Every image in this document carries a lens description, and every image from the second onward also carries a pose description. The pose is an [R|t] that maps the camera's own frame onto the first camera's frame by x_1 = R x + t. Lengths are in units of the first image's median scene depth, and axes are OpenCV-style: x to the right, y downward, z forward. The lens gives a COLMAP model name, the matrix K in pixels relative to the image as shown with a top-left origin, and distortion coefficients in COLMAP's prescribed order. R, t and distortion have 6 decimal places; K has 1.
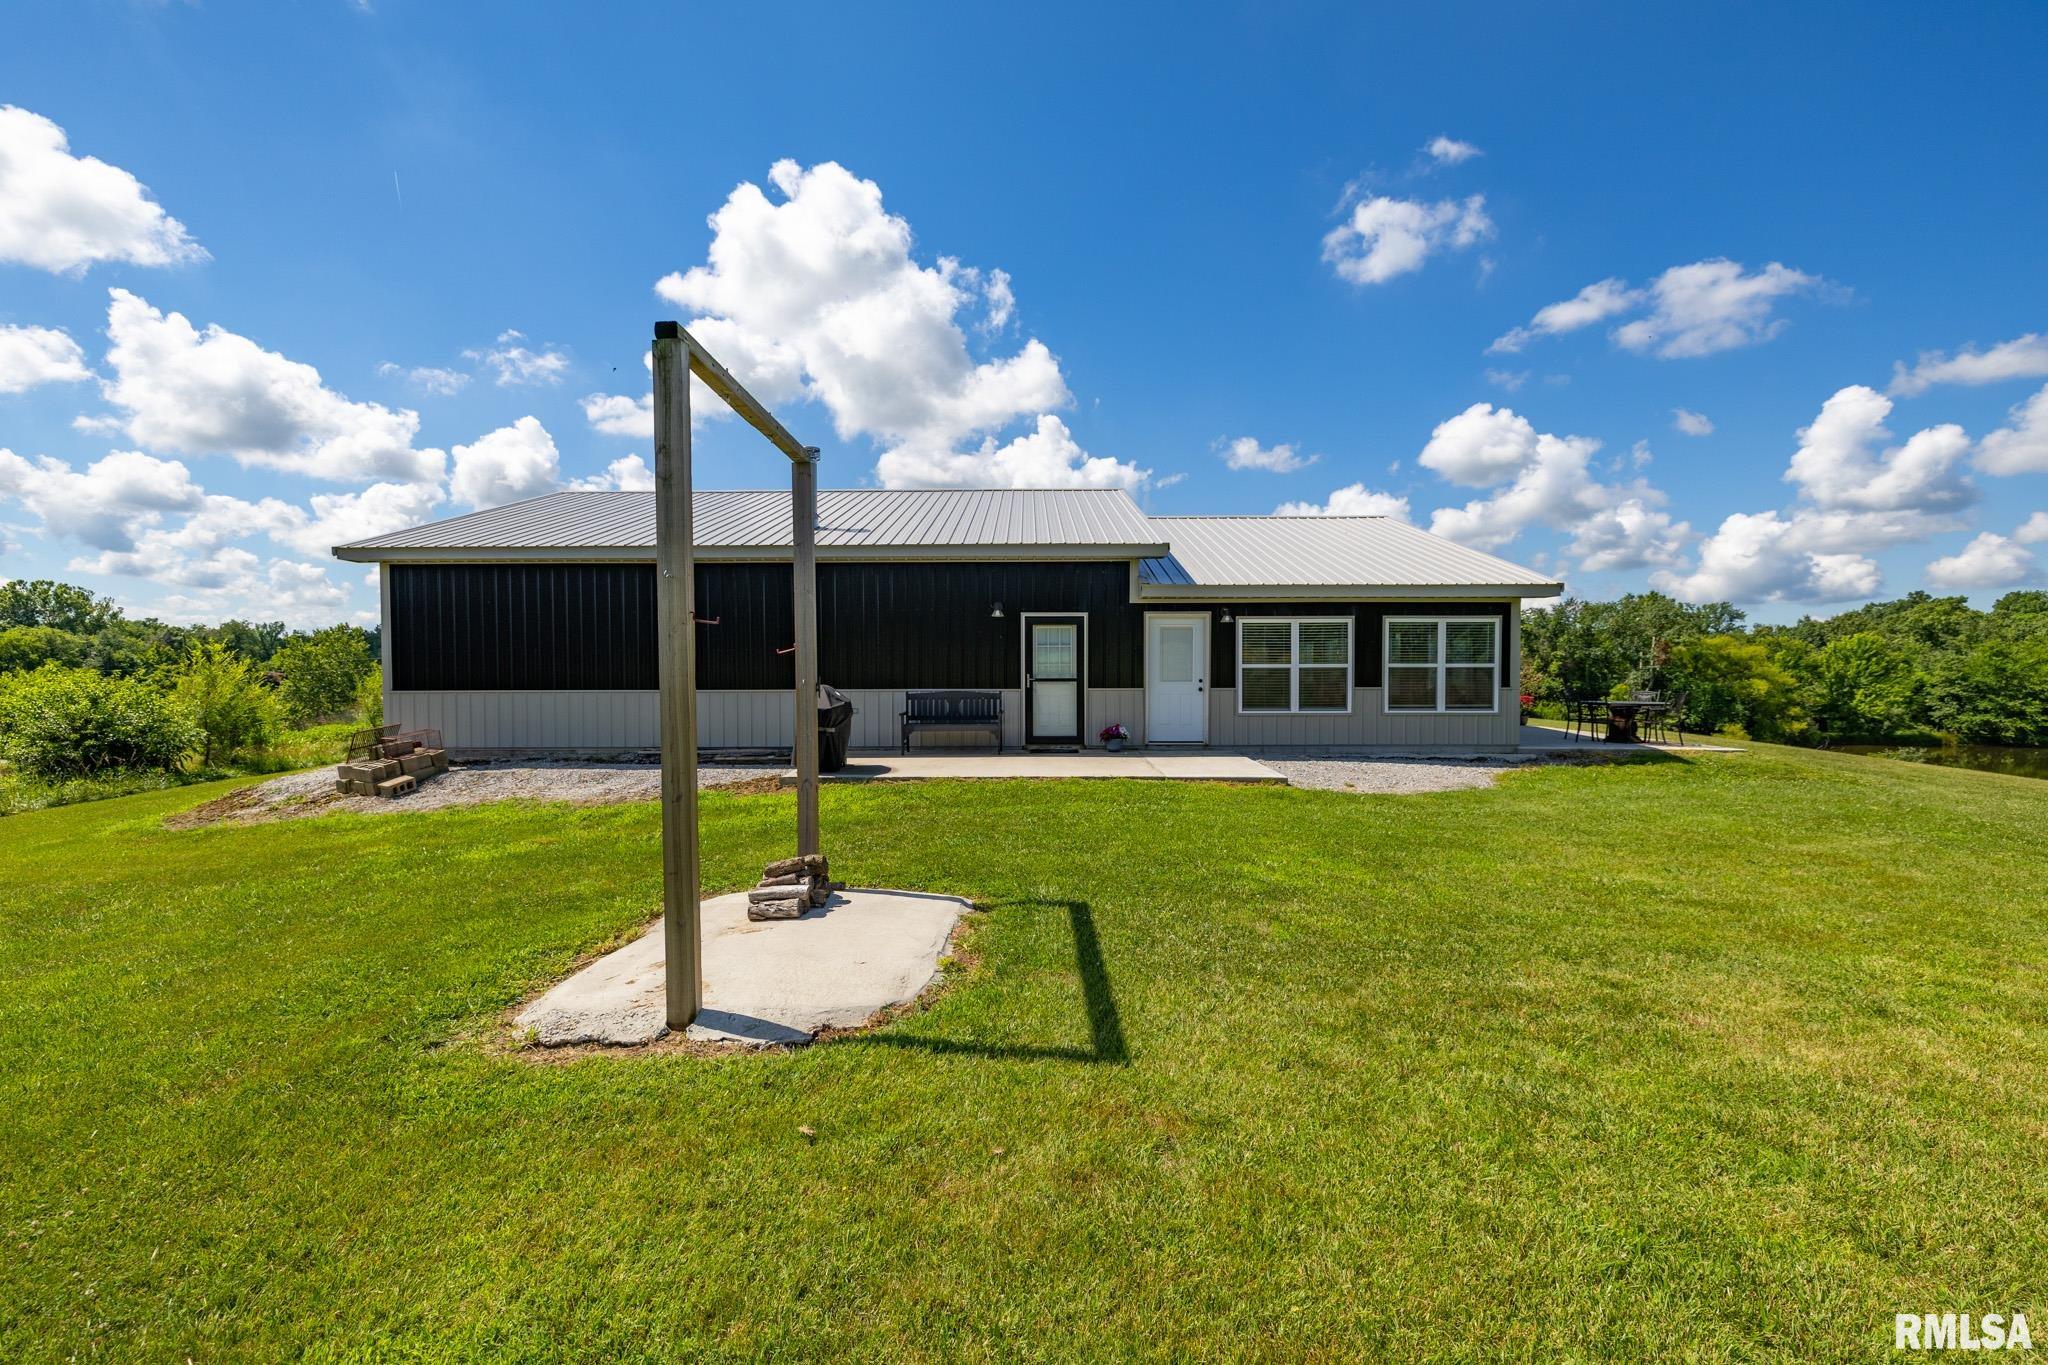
lens RADIAL K [[863.7, 0, 1017.6], [0, 863.7, 694.4], [0, 0, 1]] dist [0.014047, 0.000891]
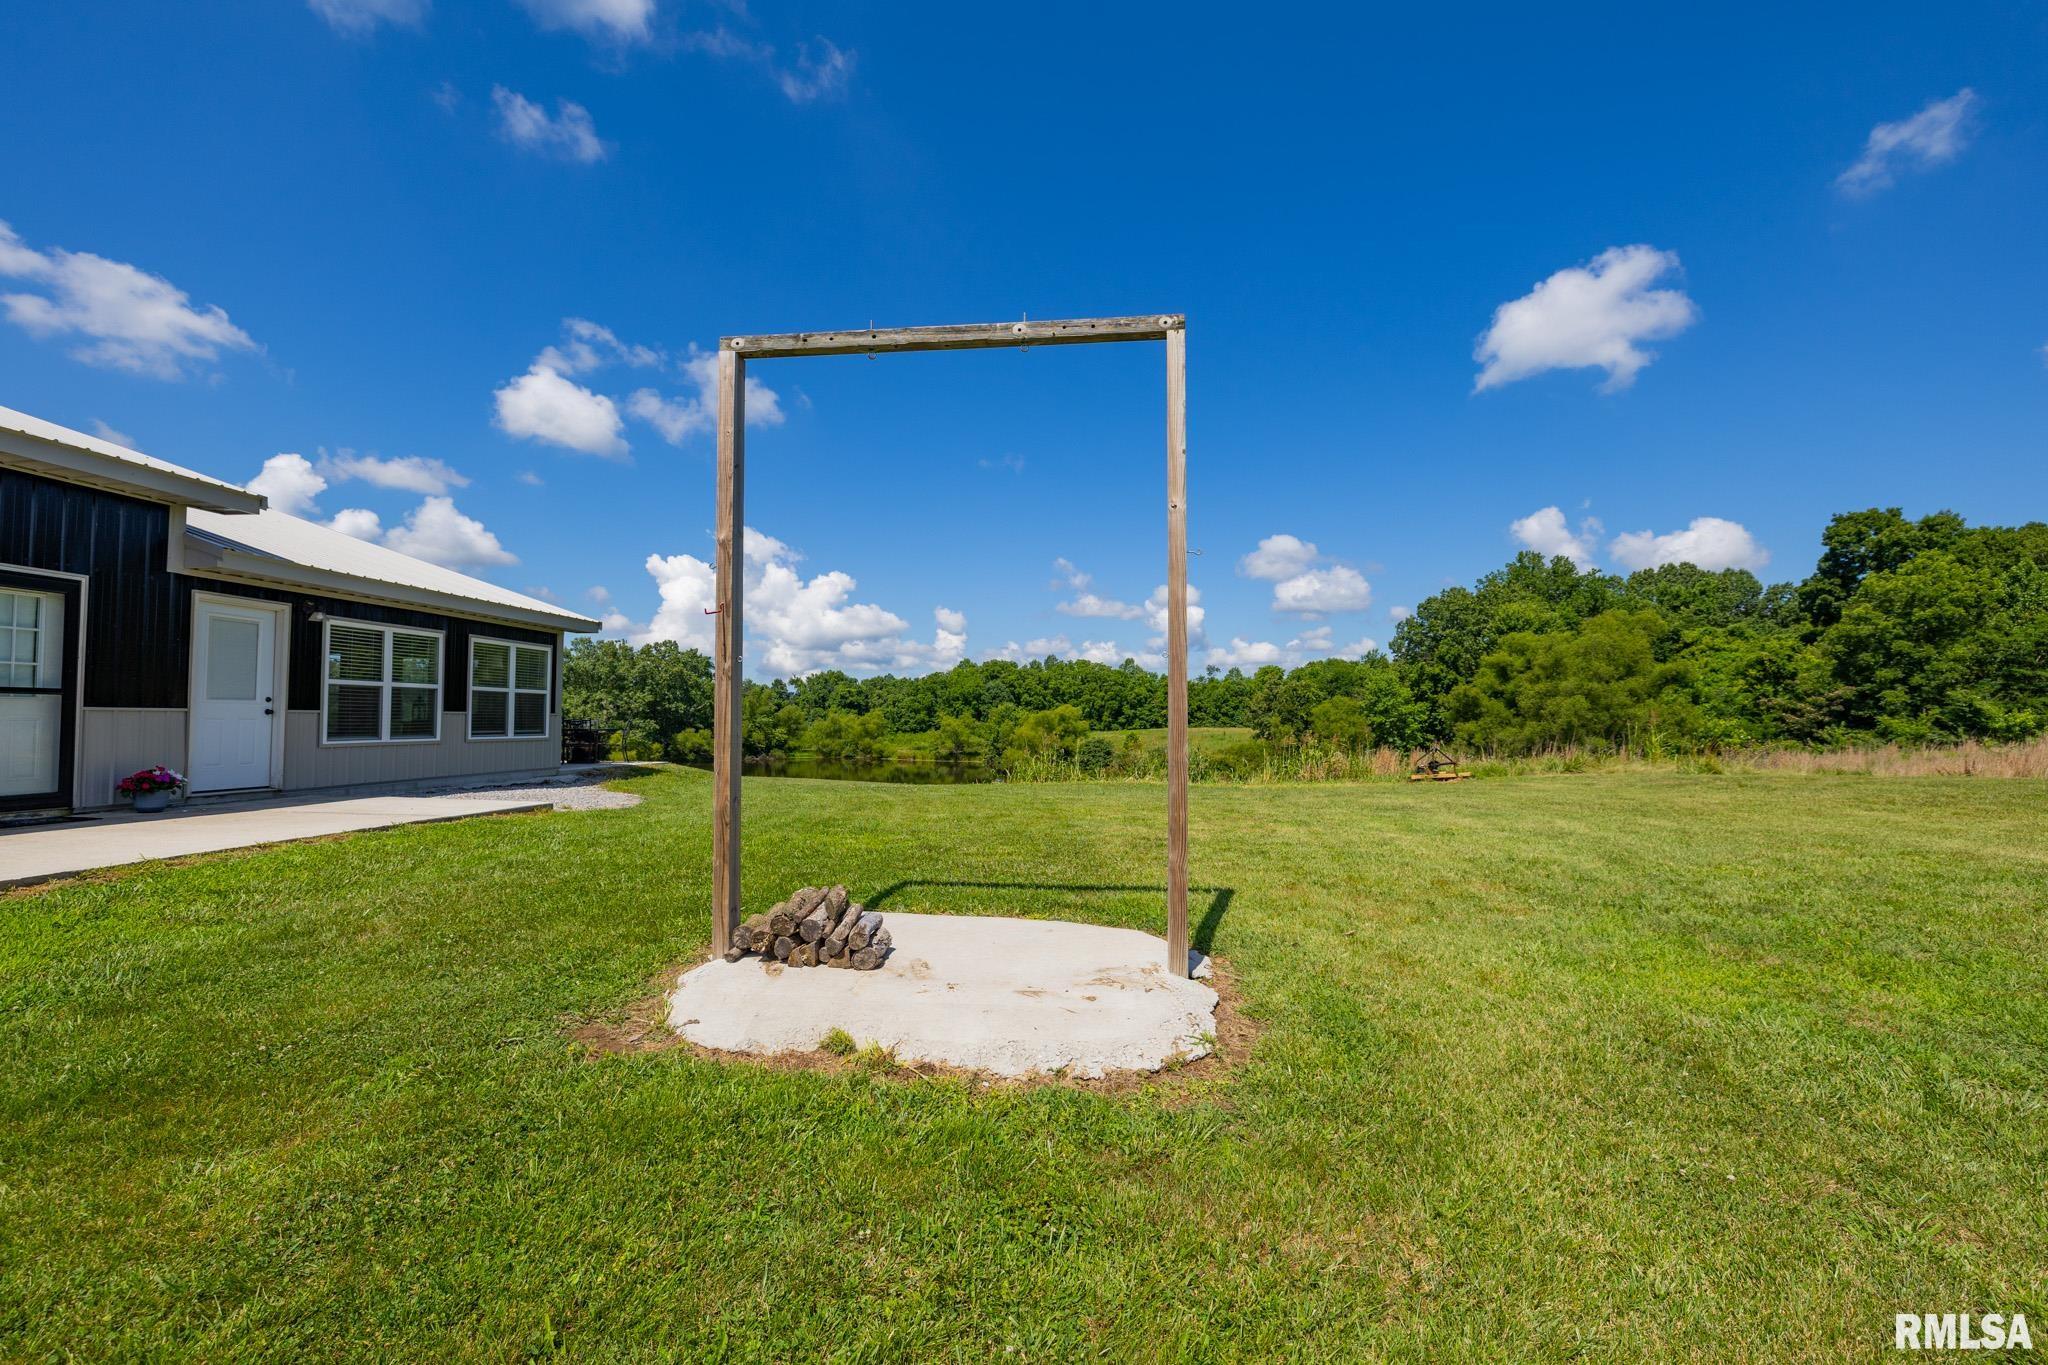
lens RADIAL K [[863.7, 0, 1016.8], [0, 863.7, 690.3], [0, 0, 1]] dist [0.014047, 0.000891]
pose [[0.111151, 0.037289, 0.993104, -0.428769], [0.024513, 0.998889, -0.040250, 0.020533], [-0.993501, 0.028818, 0.110114, 0.318993]]
